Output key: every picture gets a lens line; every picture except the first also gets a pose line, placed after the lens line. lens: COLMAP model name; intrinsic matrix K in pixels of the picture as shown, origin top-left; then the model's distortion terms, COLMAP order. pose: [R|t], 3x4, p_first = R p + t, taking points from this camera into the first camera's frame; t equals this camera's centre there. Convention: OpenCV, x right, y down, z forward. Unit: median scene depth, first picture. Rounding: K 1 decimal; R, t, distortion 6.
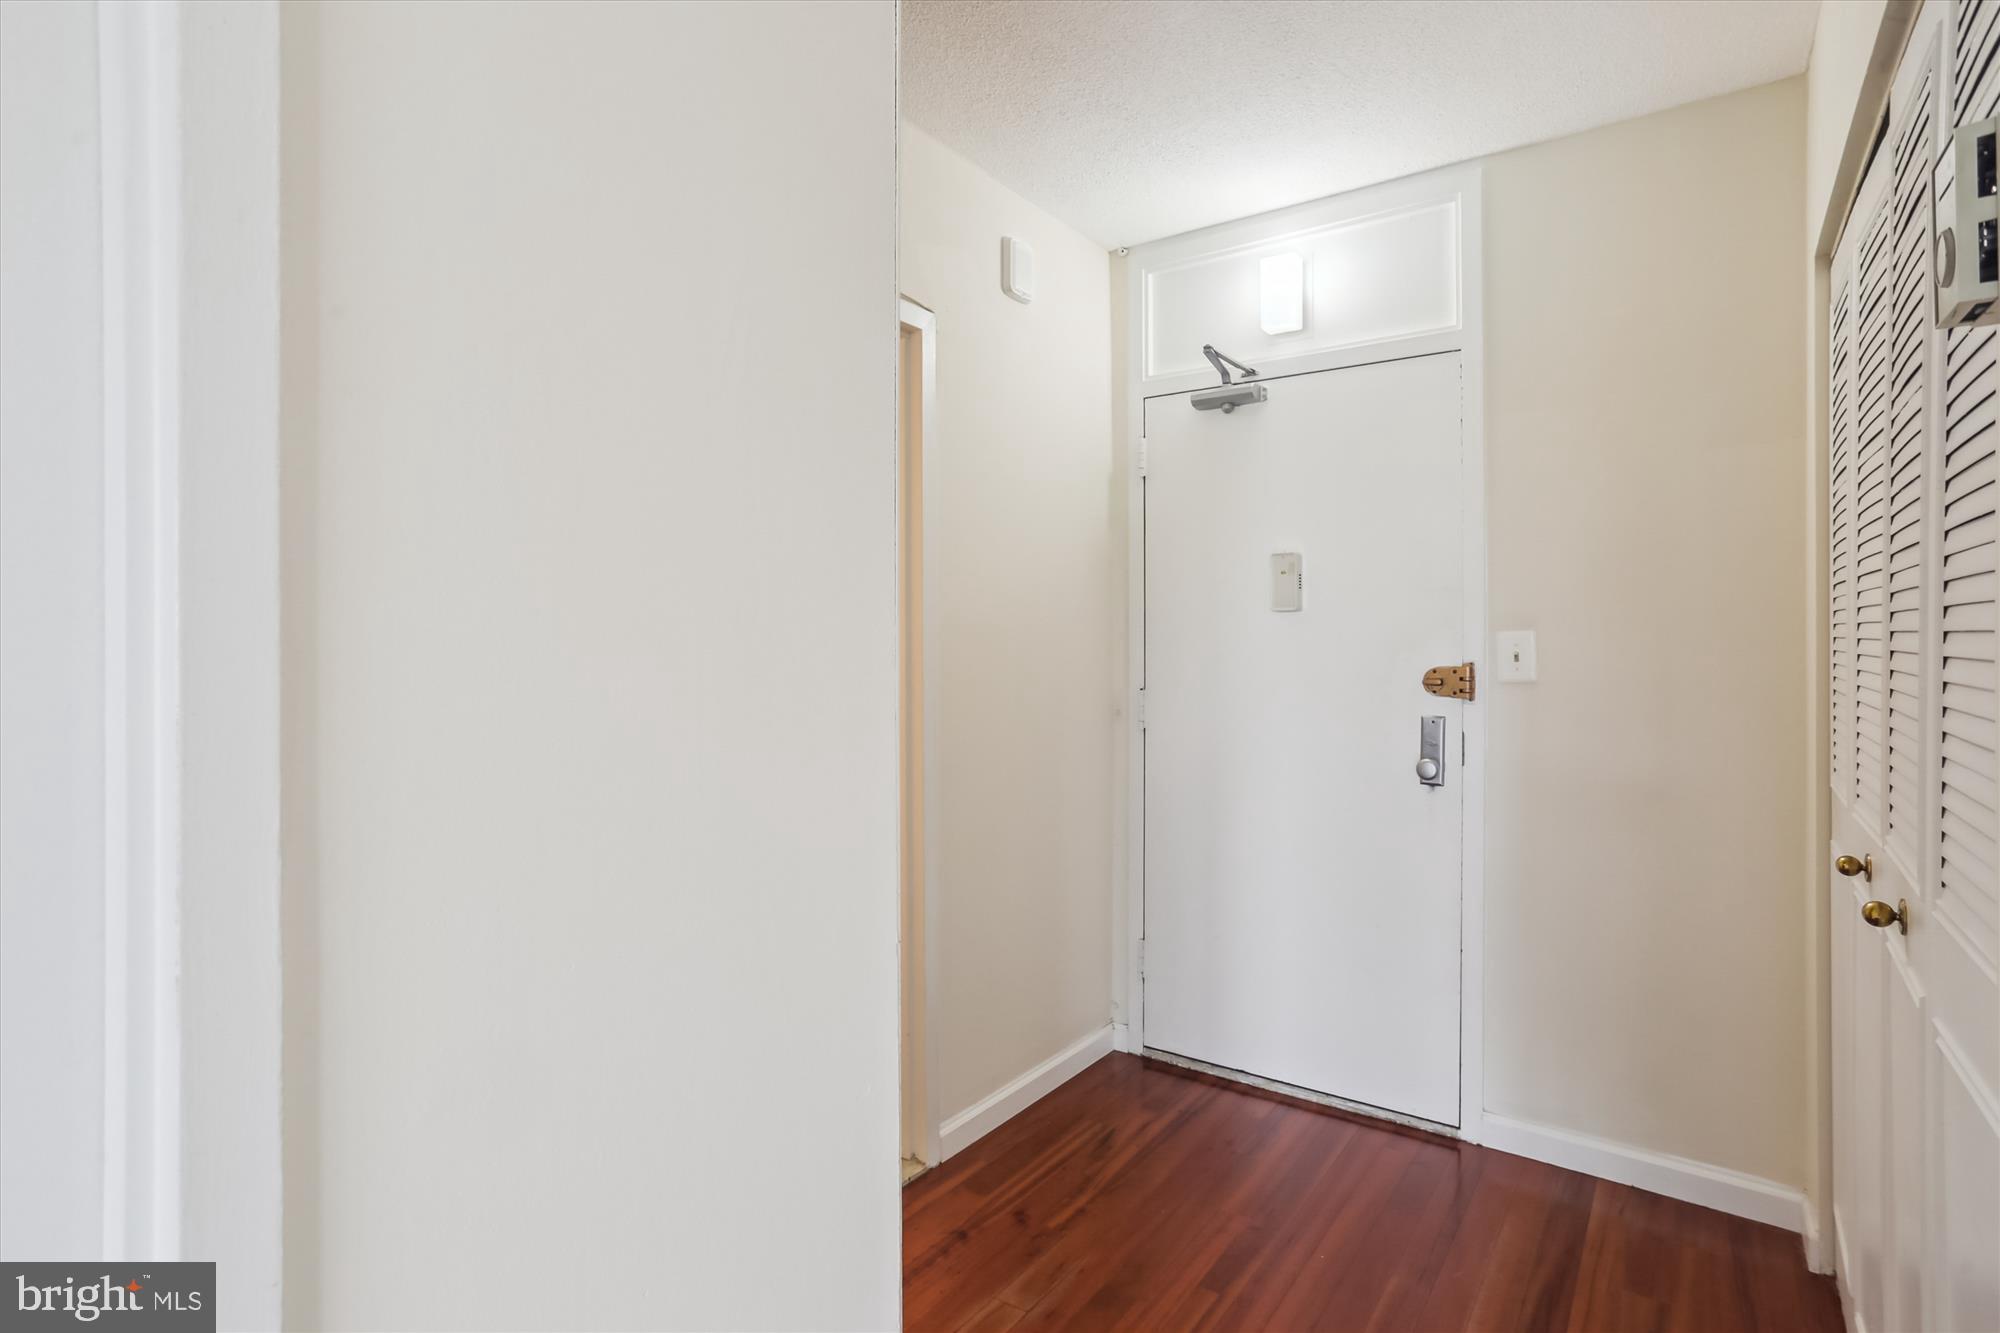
lens RADIAL K [[1032.3, 0, 994.0], [0, 1032.3, 626.1], [0, 0, 1]] dist [-0.027538, 0.000067]
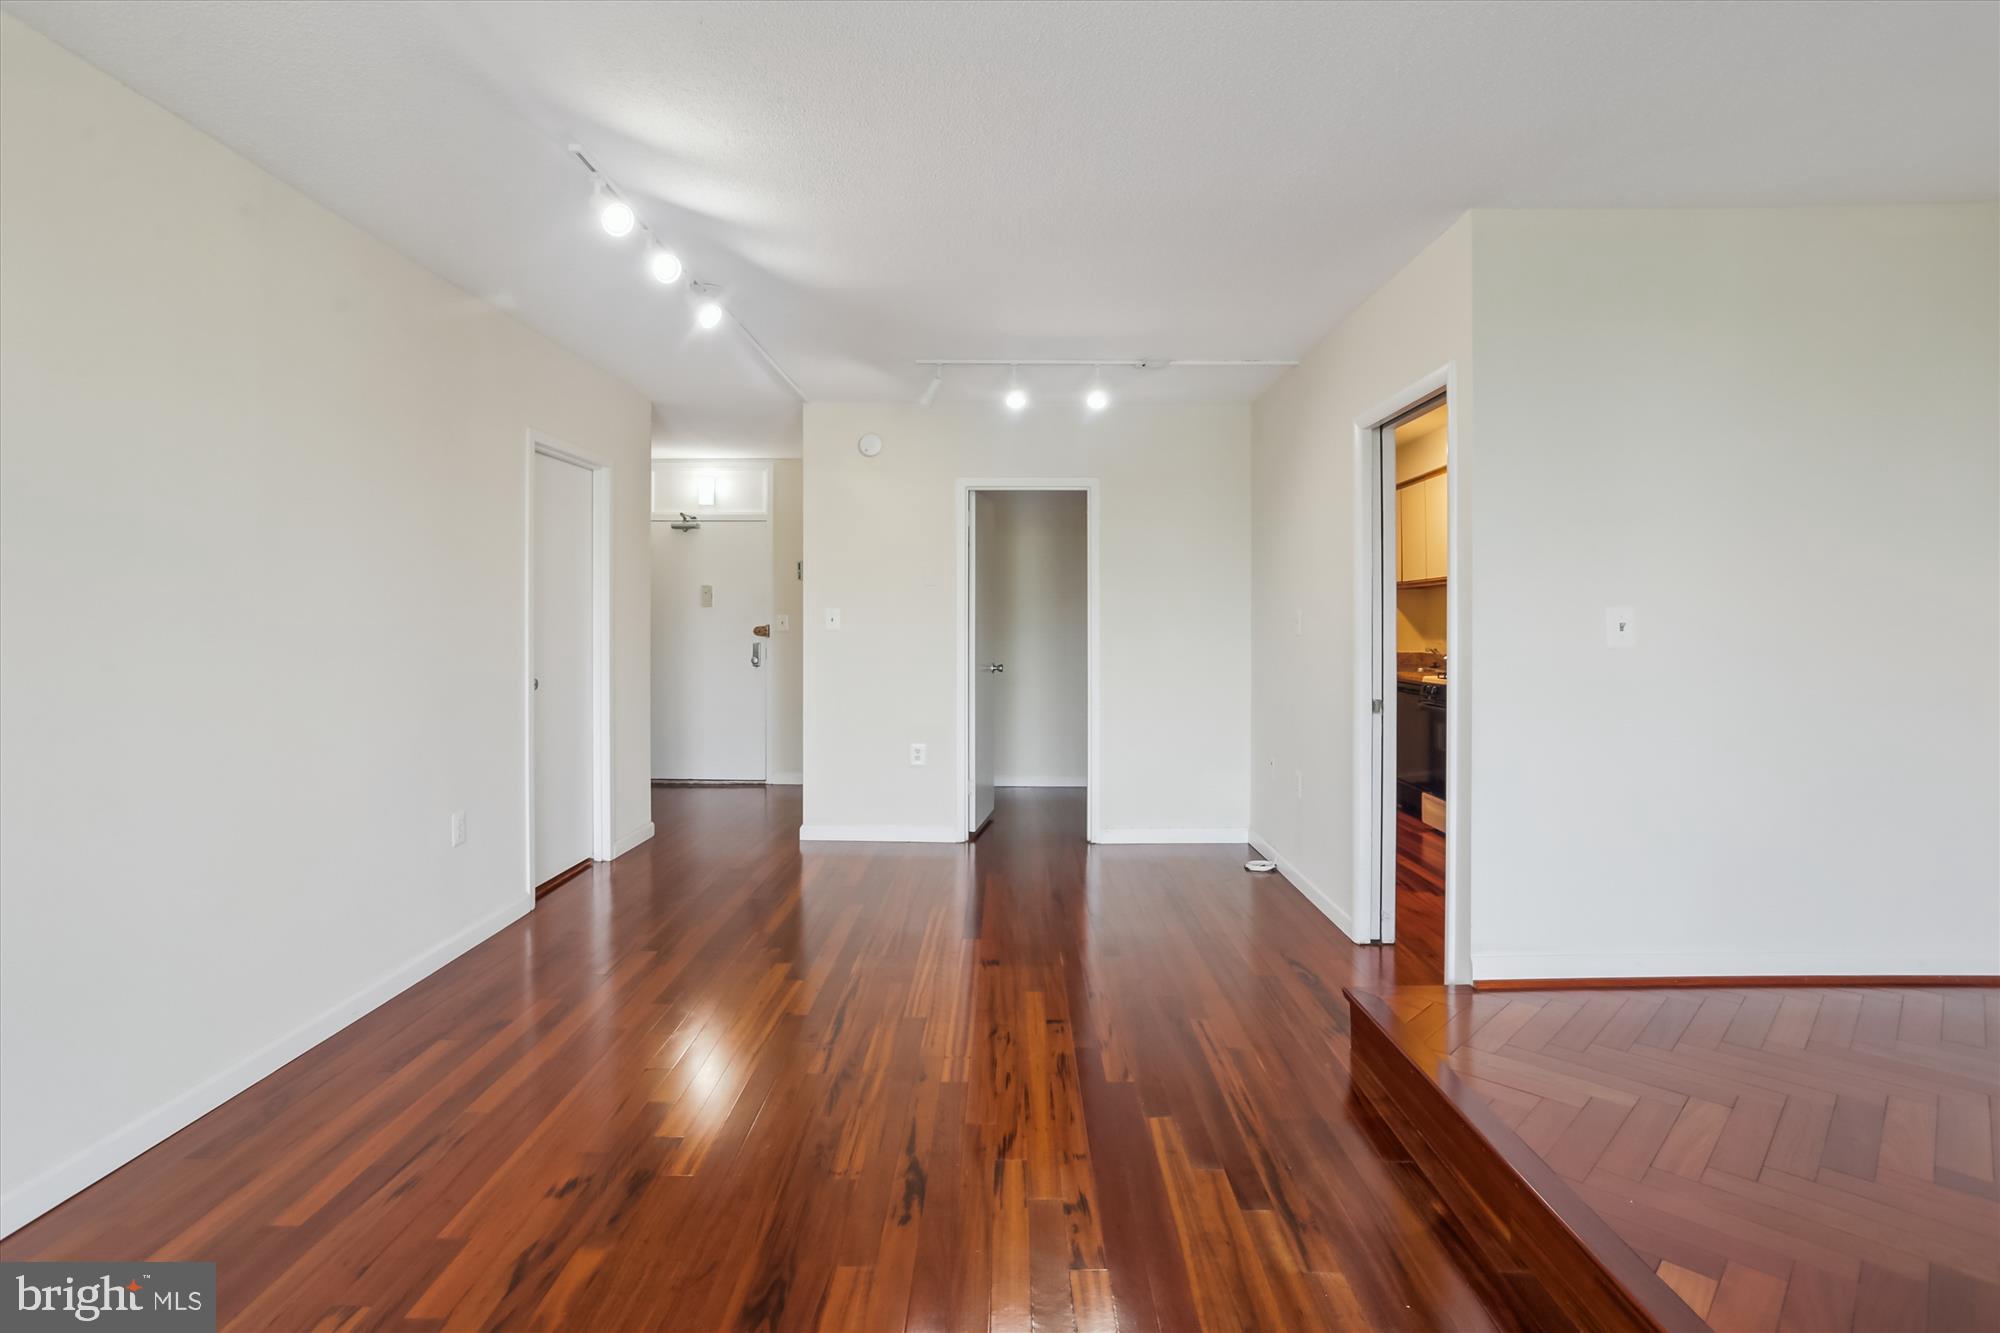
lens RADIAL K [[966.0, 0, 998.3], [0, 966.0, 626.5], [0, 0, 1]] dist [-0.049082, 0.030126]
pose [[0.809324, 0.004243, 0.587347, -0.591258], [-0.010359, 0.999921, 0.007050, 0.011823], [-0.587271, -0.011790, 0.809305, -1.529853]]
